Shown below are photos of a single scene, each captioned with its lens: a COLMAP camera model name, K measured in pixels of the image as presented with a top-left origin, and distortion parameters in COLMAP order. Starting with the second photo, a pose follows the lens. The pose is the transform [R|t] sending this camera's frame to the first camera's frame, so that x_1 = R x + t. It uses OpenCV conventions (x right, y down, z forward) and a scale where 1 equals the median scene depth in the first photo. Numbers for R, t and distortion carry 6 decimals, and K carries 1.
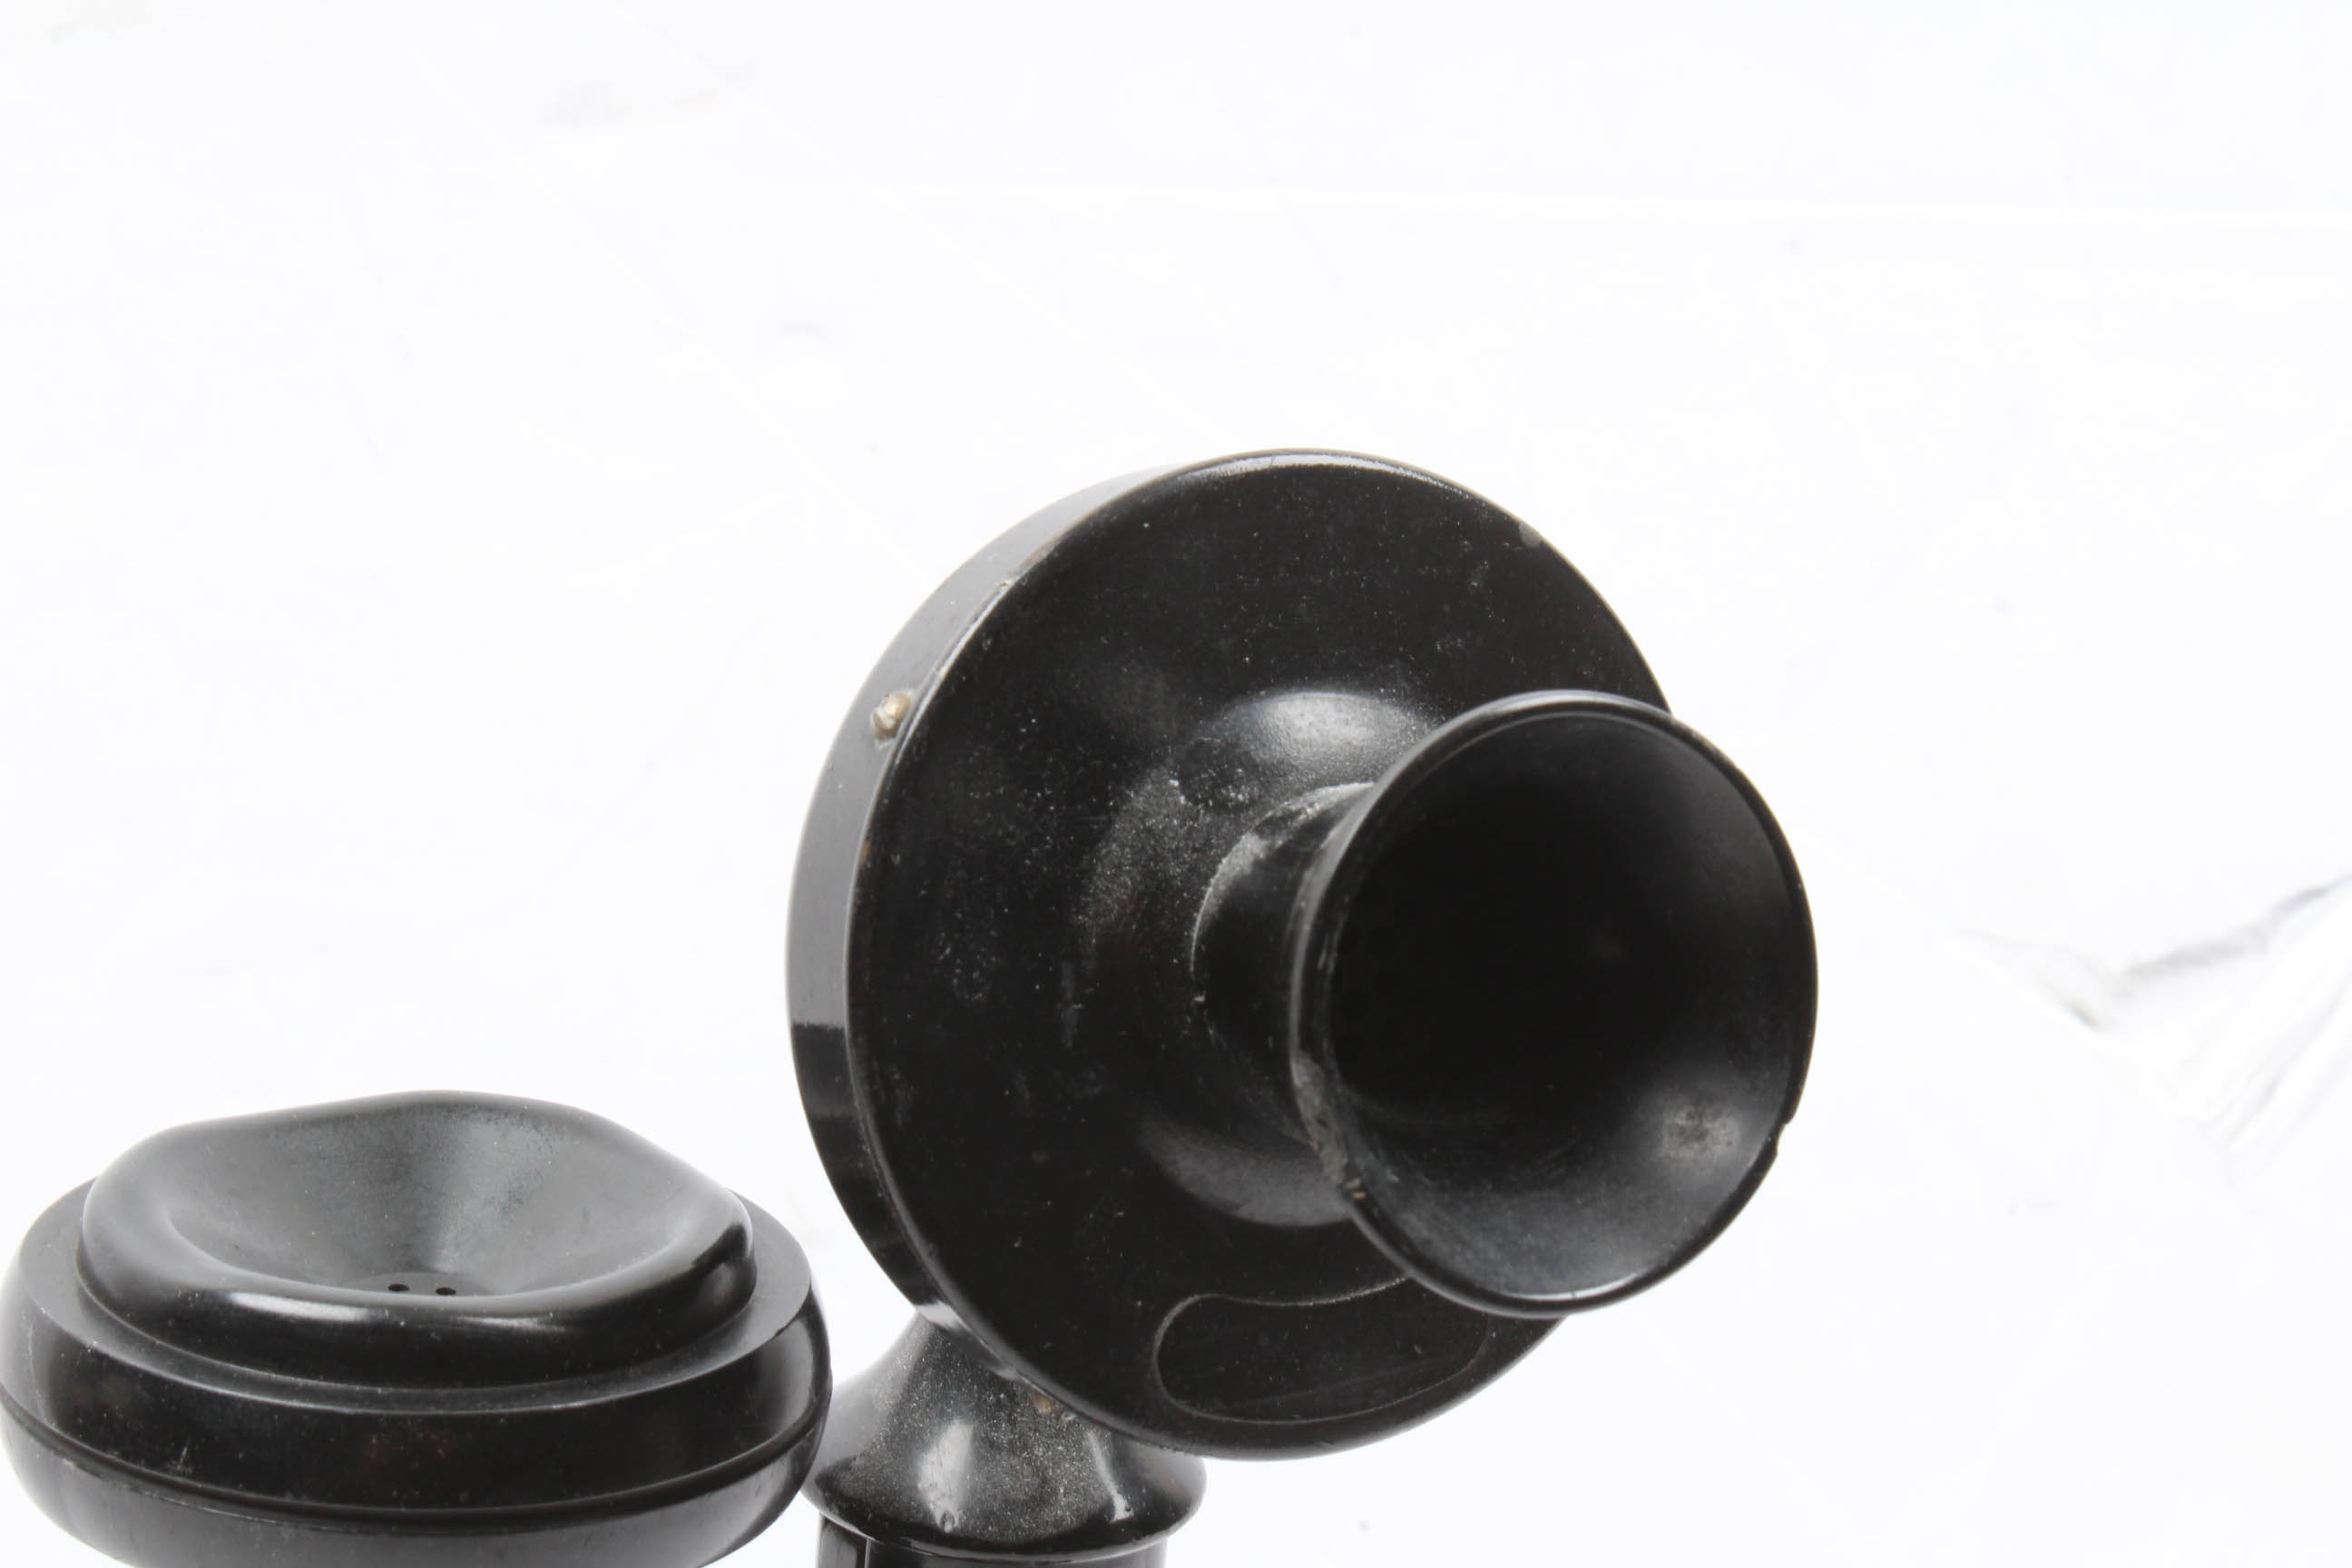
lens RADIAL K [[5558.2, 0, 1176.6], [0, 5558.2, 787.4], [0, 0, 1]] dist [0.056031, 0.000000]
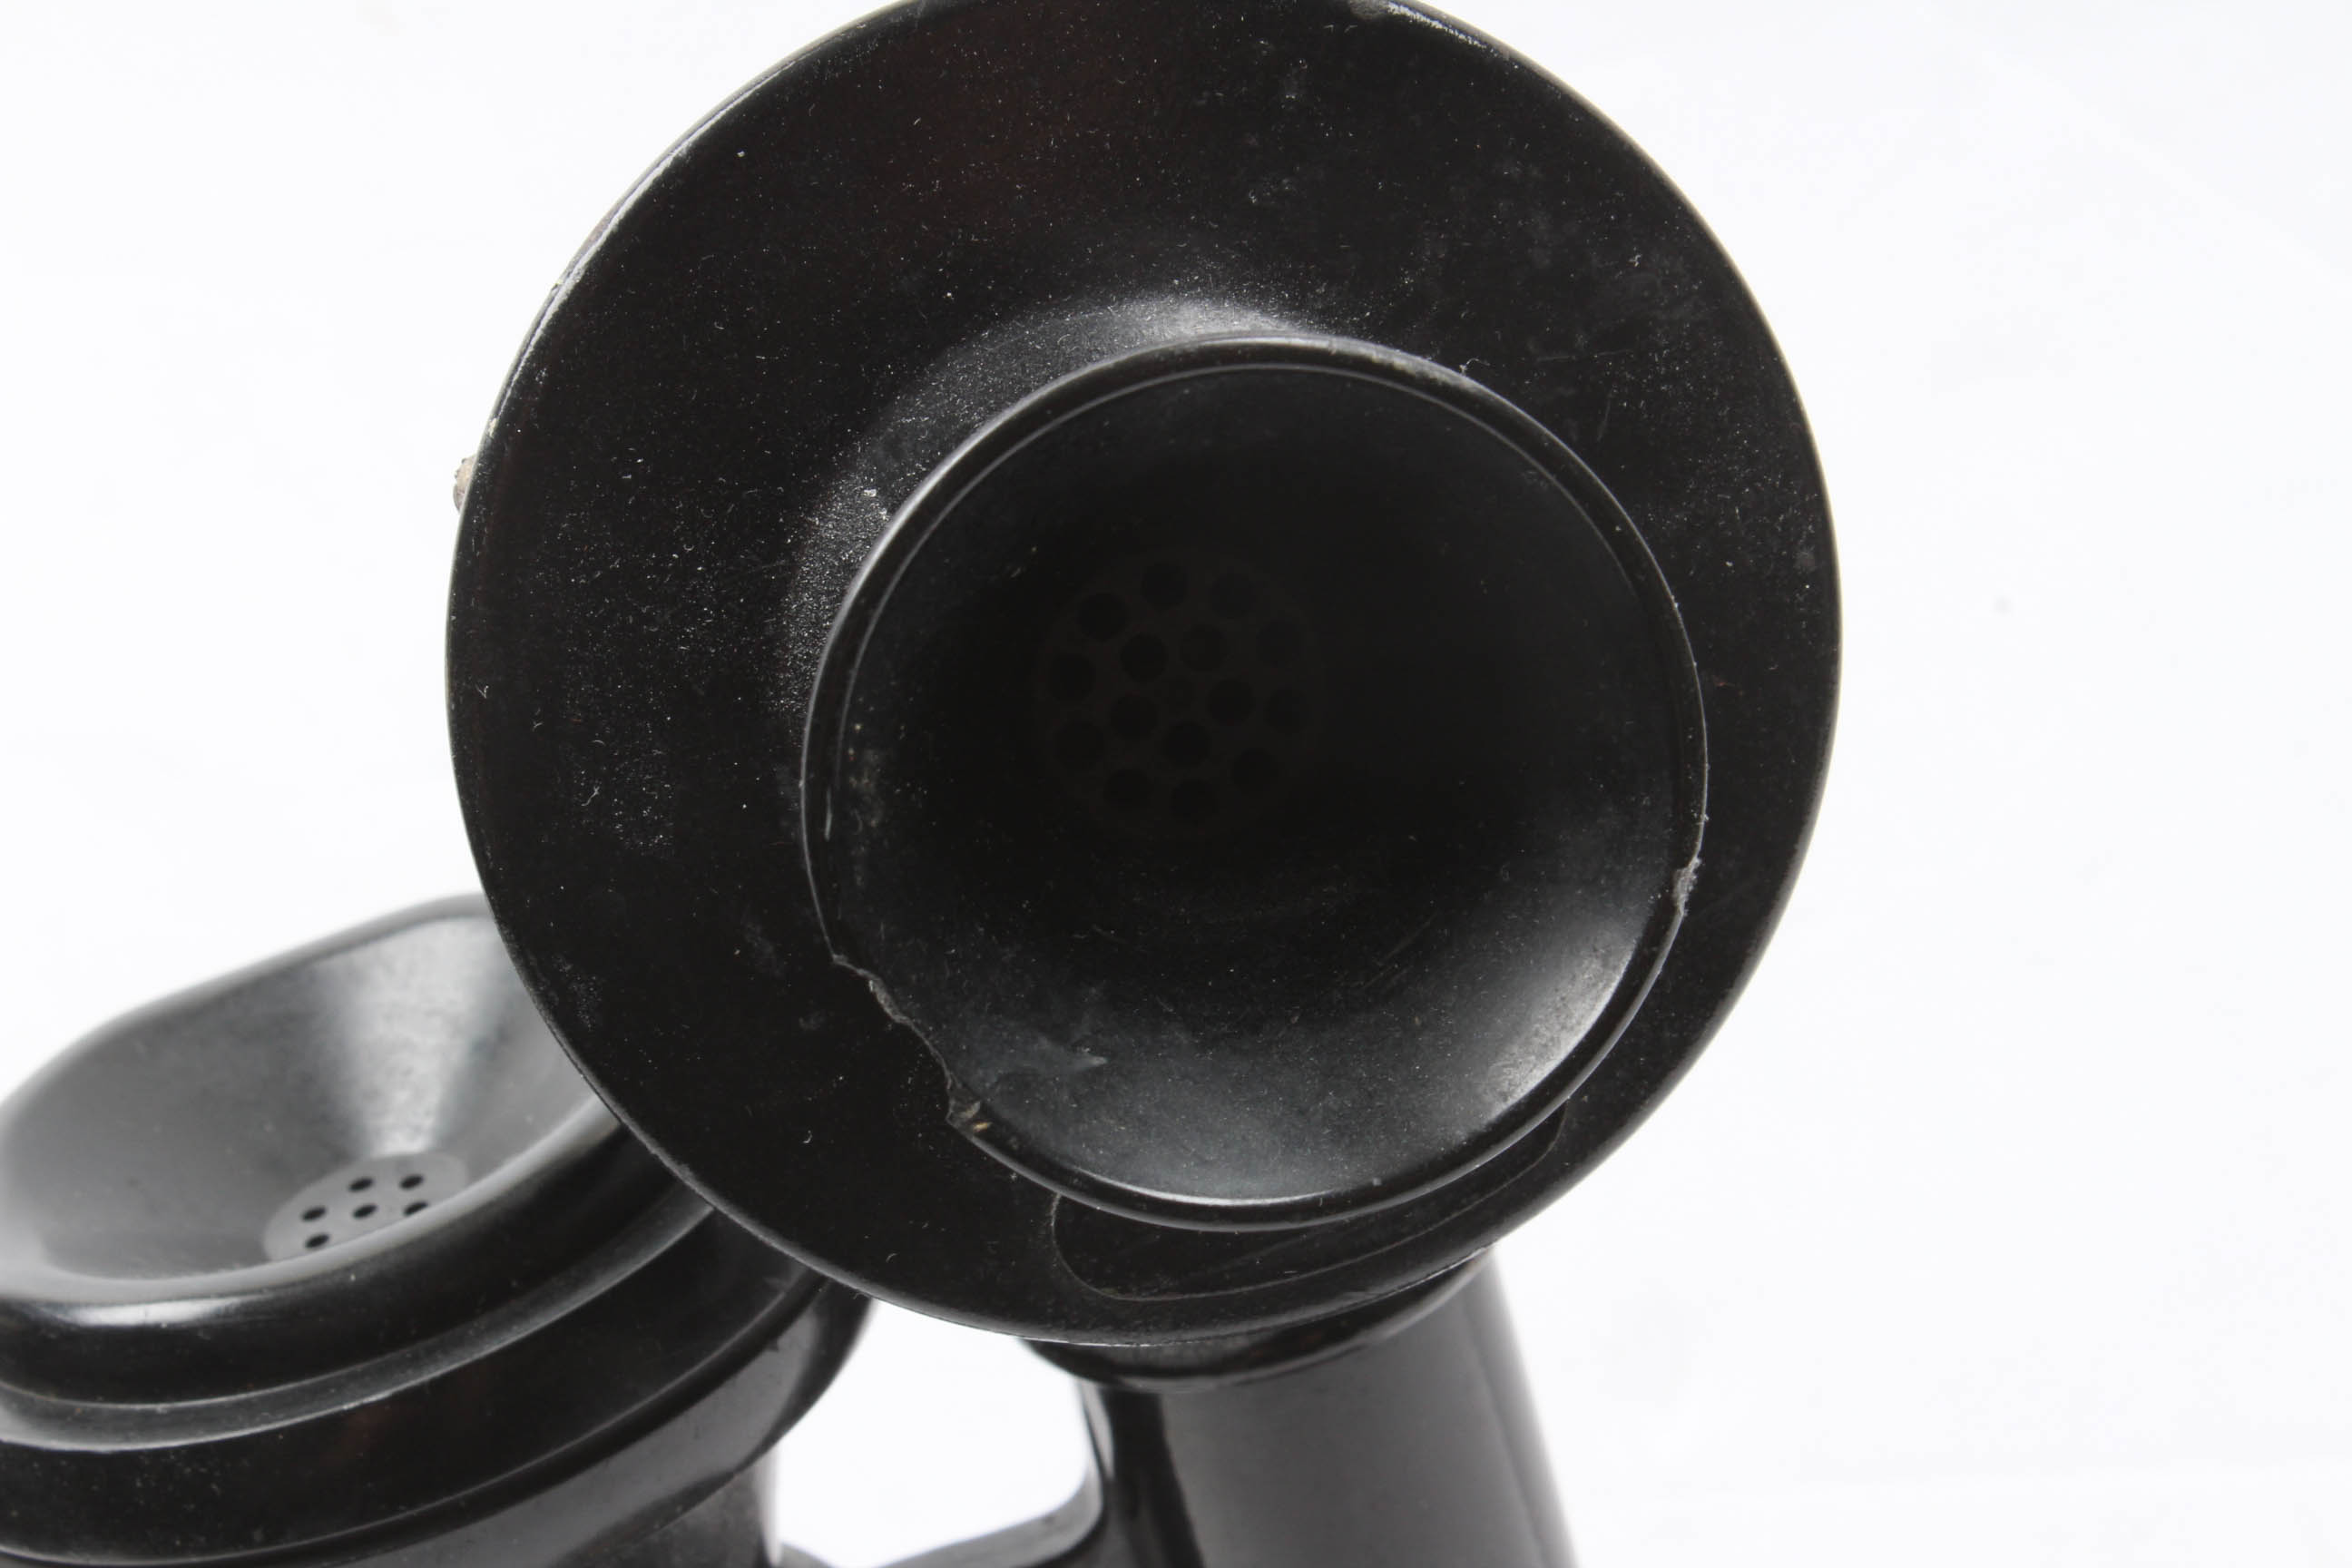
lens RADIAL K [[5558.2, 0, 1183.5], [0, 5558.2, 779.6], [0, 0, 1]] dist [0.056031, 0.000000]
pose [[0.896007, -0.145737, -0.419443, 0.334609], [0.227734, 0.961735, 0.152324, -0.065979], [0.381194, -0.232005, 0.894911, 0.363478]]
